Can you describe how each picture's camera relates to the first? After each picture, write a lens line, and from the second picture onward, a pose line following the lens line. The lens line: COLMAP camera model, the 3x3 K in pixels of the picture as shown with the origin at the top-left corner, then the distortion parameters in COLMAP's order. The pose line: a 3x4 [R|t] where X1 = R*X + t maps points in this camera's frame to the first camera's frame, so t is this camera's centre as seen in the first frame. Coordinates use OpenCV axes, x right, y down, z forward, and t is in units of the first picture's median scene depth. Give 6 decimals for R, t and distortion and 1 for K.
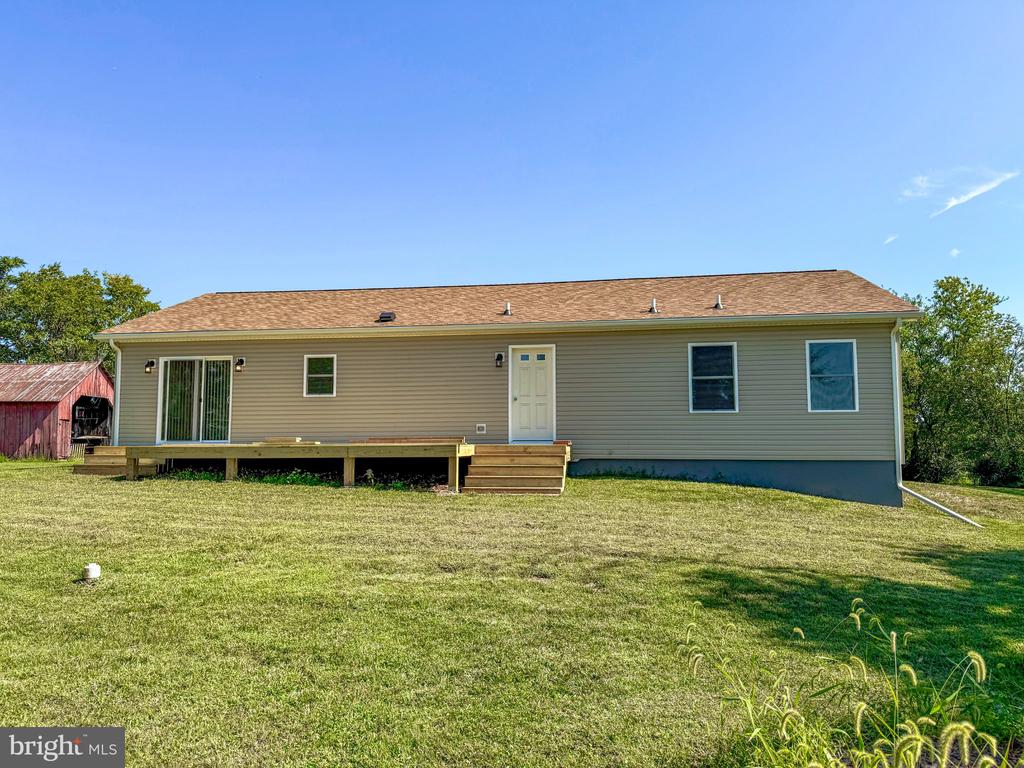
lens RADIAL K [[715.7, 0, 516.4], [0, 715.7, 386.3], [0, 0, 1]] dist [0.082332, -0.131054]
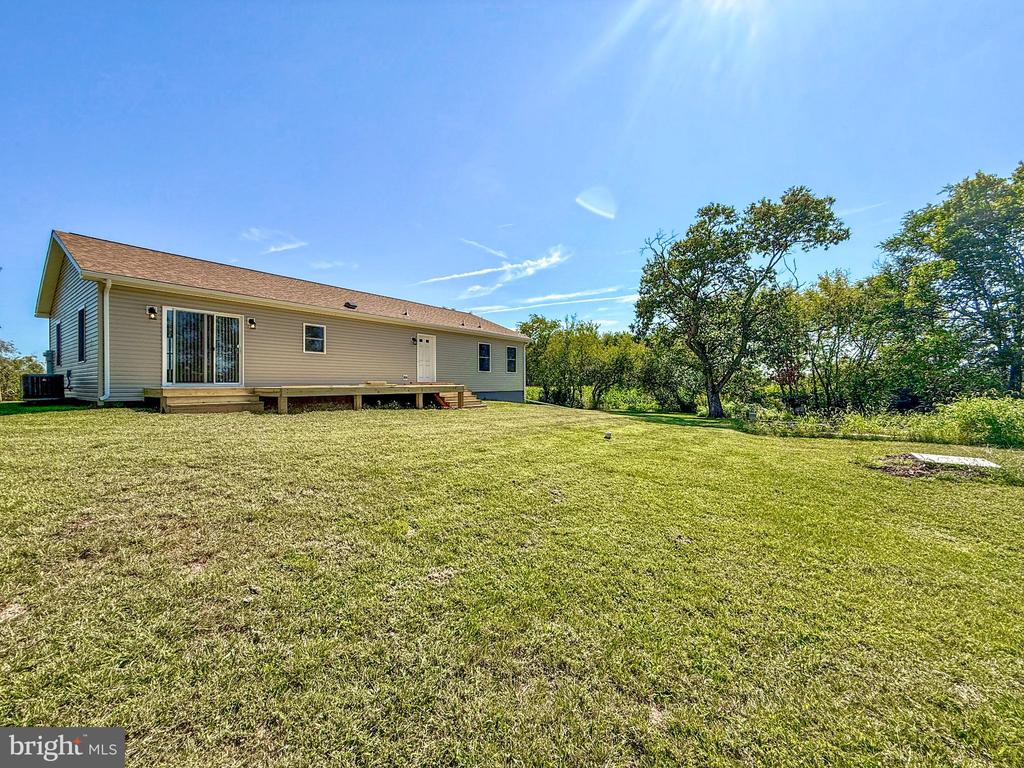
lens RADIAL K [[408.0, 0, 509.9], [0, 408.0, 384.5], [0, 0, 1]] dist [0.002102, 0.000073]
pose [[0.494188, 0.002028, 0.869353, -0.792201], [-0.068277, 0.996999, 0.036487, 0.019915], [-0.866670, -0.077388, 0.492843, 0.246905]]
